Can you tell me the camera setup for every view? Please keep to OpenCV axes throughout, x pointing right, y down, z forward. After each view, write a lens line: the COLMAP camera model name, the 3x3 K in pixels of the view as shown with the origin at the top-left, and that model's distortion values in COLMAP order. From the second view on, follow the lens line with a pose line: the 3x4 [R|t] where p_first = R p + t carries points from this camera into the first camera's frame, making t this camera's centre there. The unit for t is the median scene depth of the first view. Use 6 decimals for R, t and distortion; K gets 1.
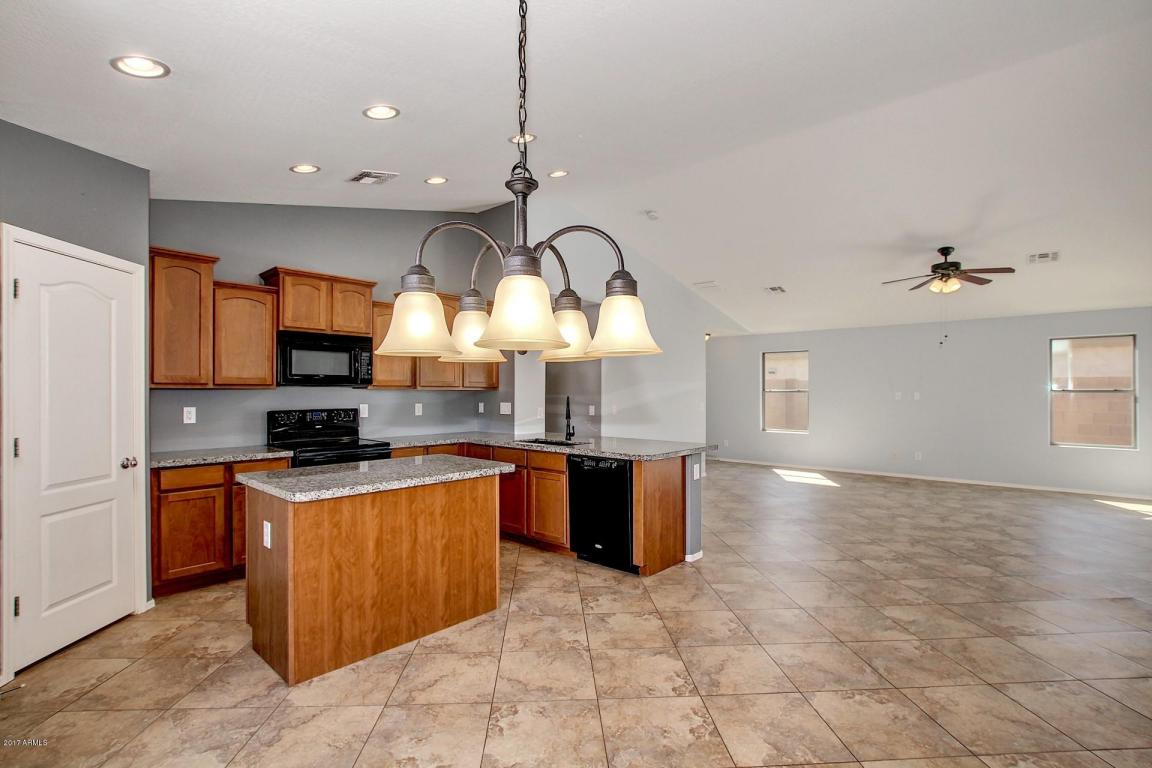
lens RADIAL K [[533.2, 0, 578.0], [0, 533.2, 393.9], [0, 0, 1]] dist [-0.036011, 0.010548]
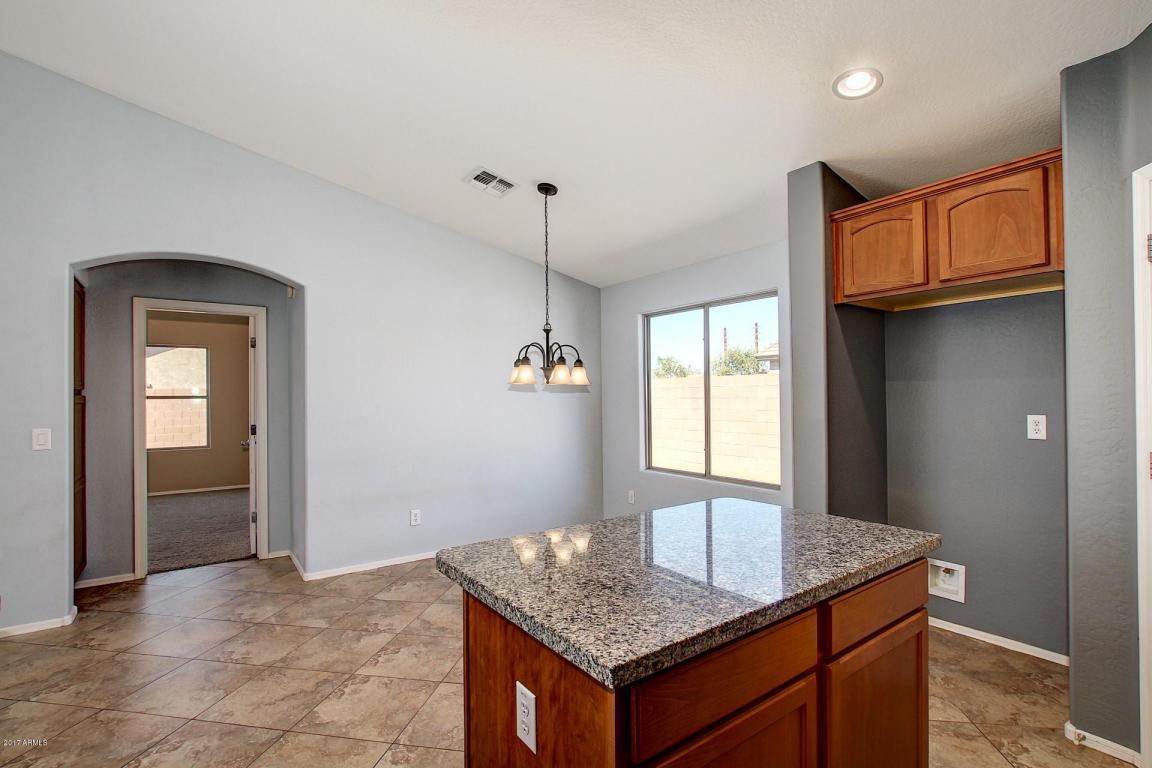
lens RADIAL K [[530.1, 0, 579.8], [0, 530.1, 393.4], [0, 0, 1]] dist [-0.001605, -0.025081]
pose [[-0.979426, 0.009507, 0.201577, -0.276985], [0.008526, 0.999947, -0.005732, -0.000710], [-0.201621, -0.003896, -0.979456, 1.197139]]
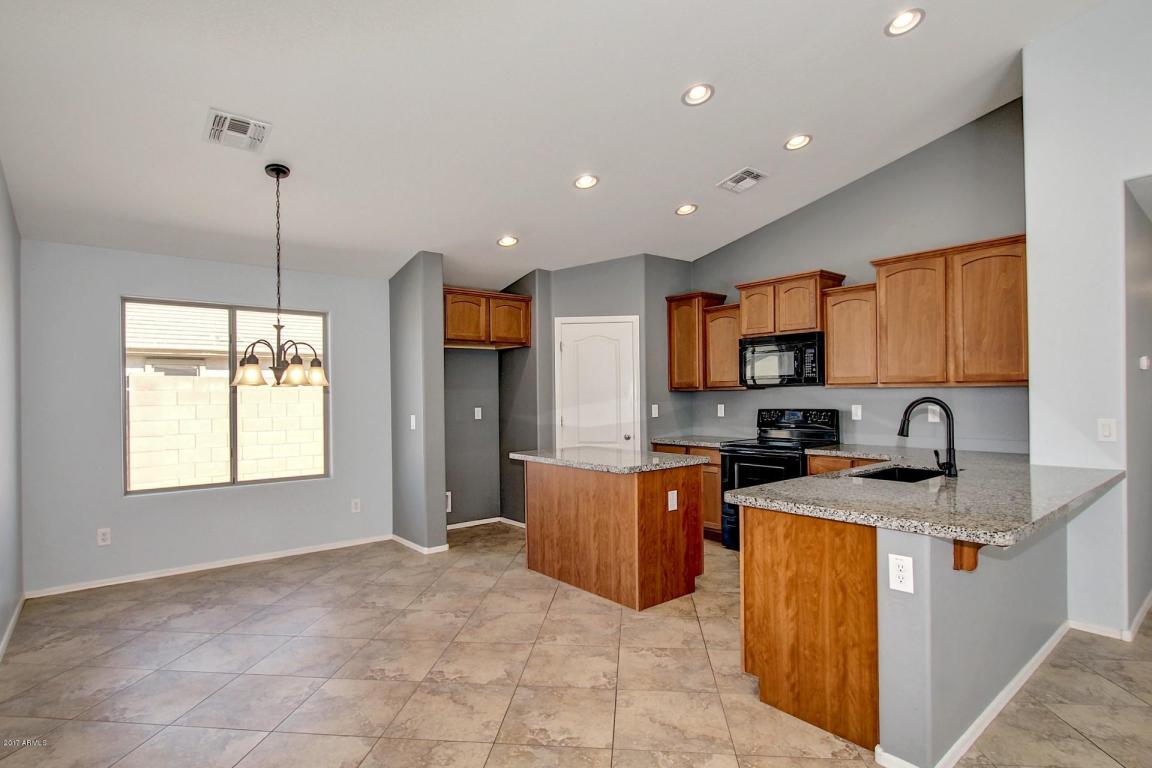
lens RADIAL K [[589.7, 0, 573.3], [0, 589.7, 391.5], [0, 0, 1]] dist [-0.000012, 0.000320]
pose [[-0.153253, -0.003619, -0.988180, 0.827878], [0.010839, 0.999927, -0.005343, -0.003494], [0.988127, -0.011530, -0.153203, 0.902657]]
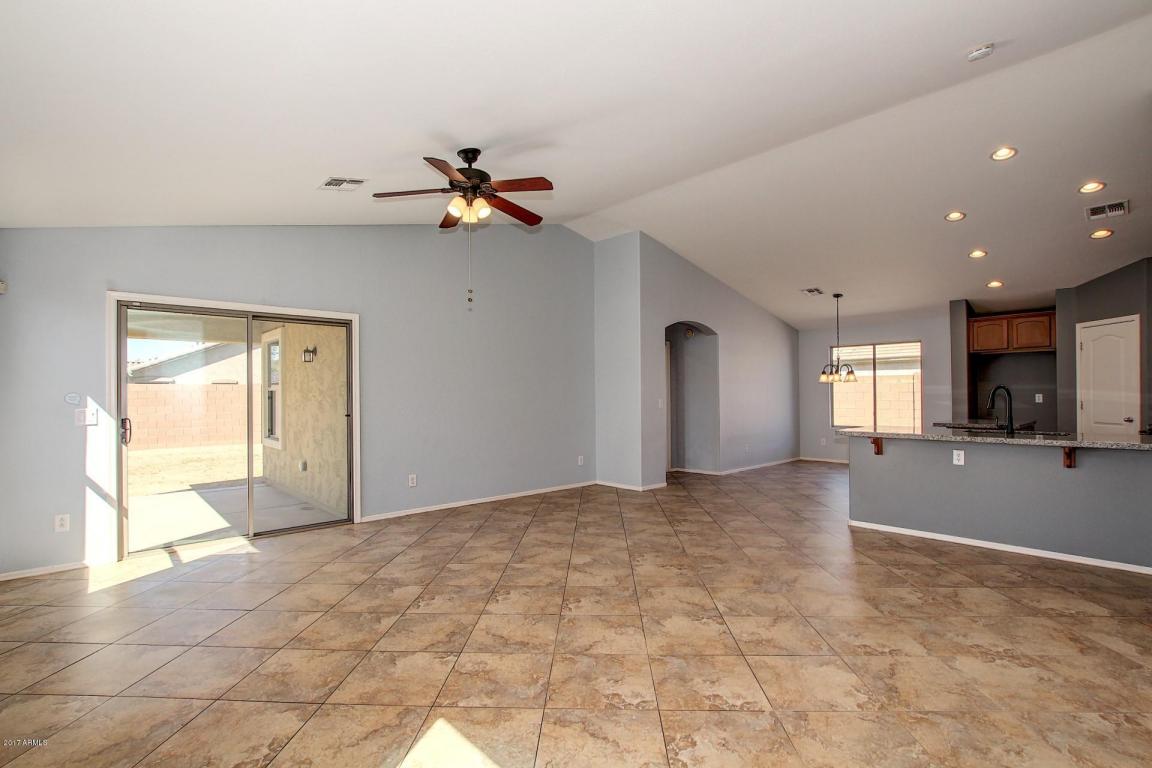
lens RADIAL K [[533.2, 0, 578.0], [0, 533.2, 393.9], [0, 0, 1]] dist [-0.036011, 0.010548]
pose [[-0.996799, 0.006369, 0.079697, 0.832081], [0.006249, 0.999979, -0.001759, 0.021422], [-0.079706, -0.001255, -0.996818, 2.478990]]
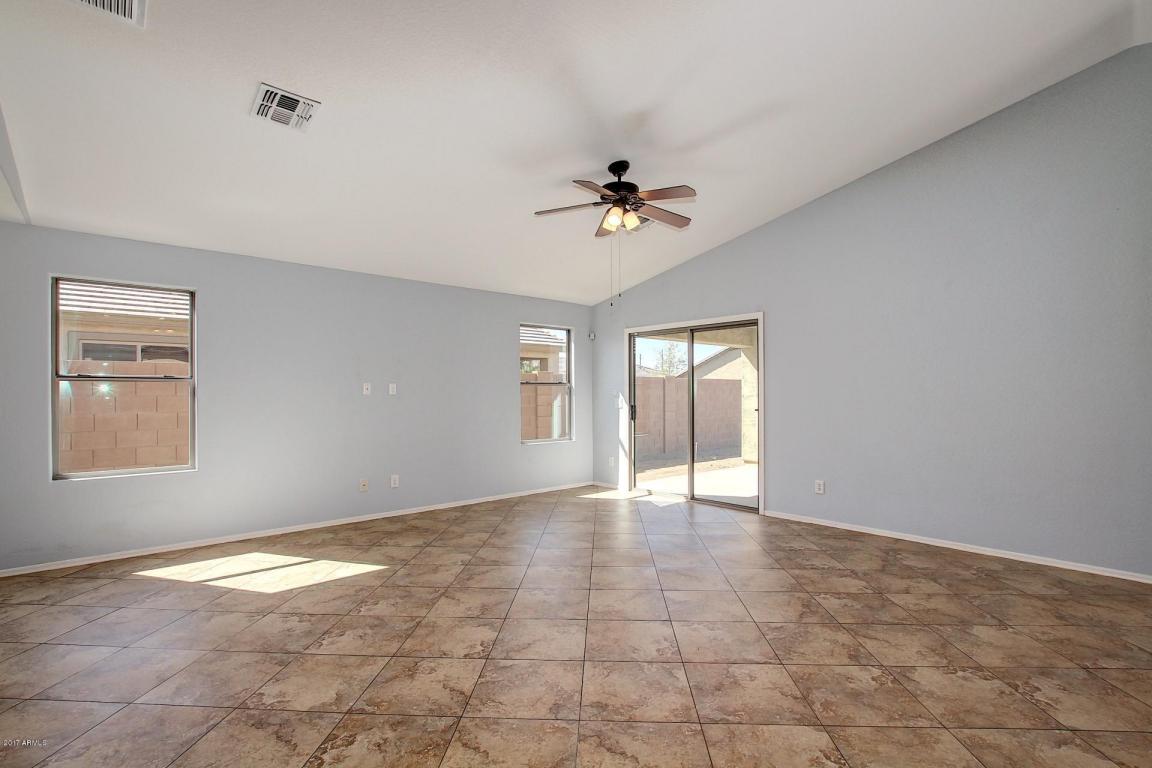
lens RADIAL K [[533.2, 0, 578.0], [0, 533.2, 393.9], [0, 0, 1]] dist [-0.036011, 0.010548]
pose [[0.090146, -0.001525, 0.995927, 0.054560], [0.003616, 0.999993, 0.001204, 0.022486], [-0.995922, 0.003493, 0.090151, 1.520124]]
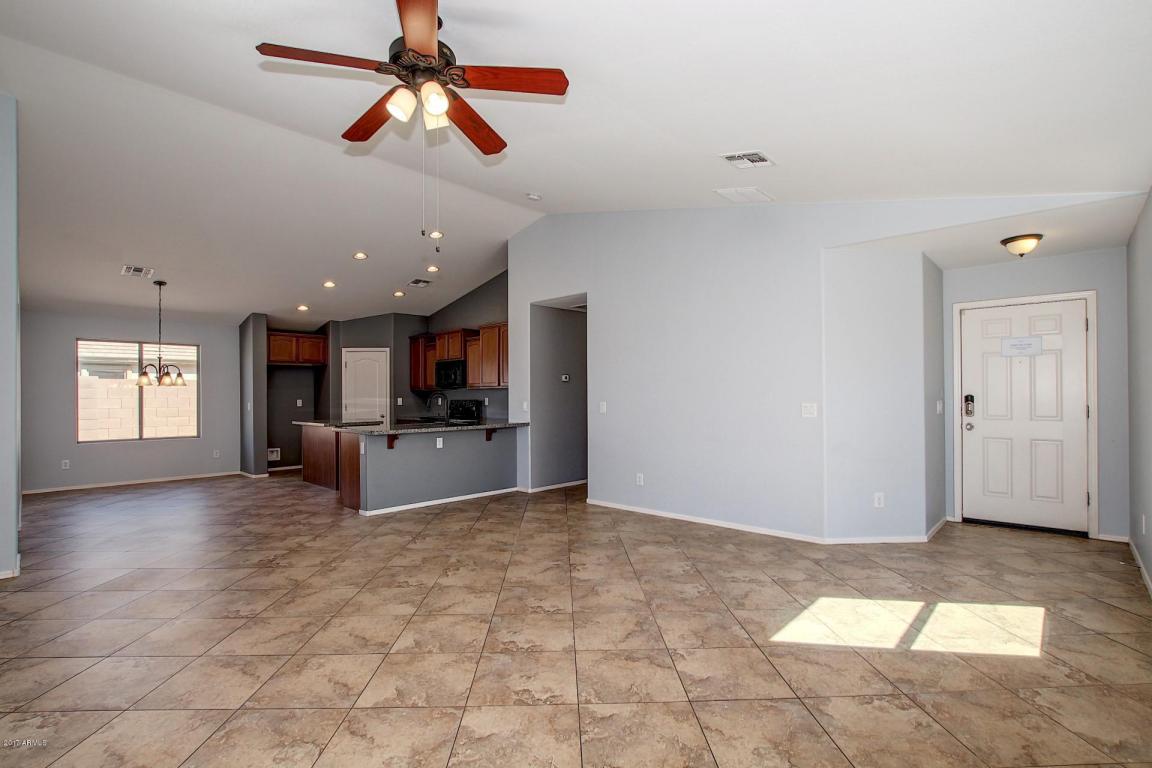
lens RADIAL K [[533.2, 0, 578.0], [0, 533.2, 393.9], [0, 0, 1]] dist [-0.036011, 0.010548]
pose [[-0.010542, -0.005579, -0.999929, 1.713037], [0.006592, 0.999962, -0.005649, 0.024758], [0.999923, -0.006651, -0.010505, 1.717952]]
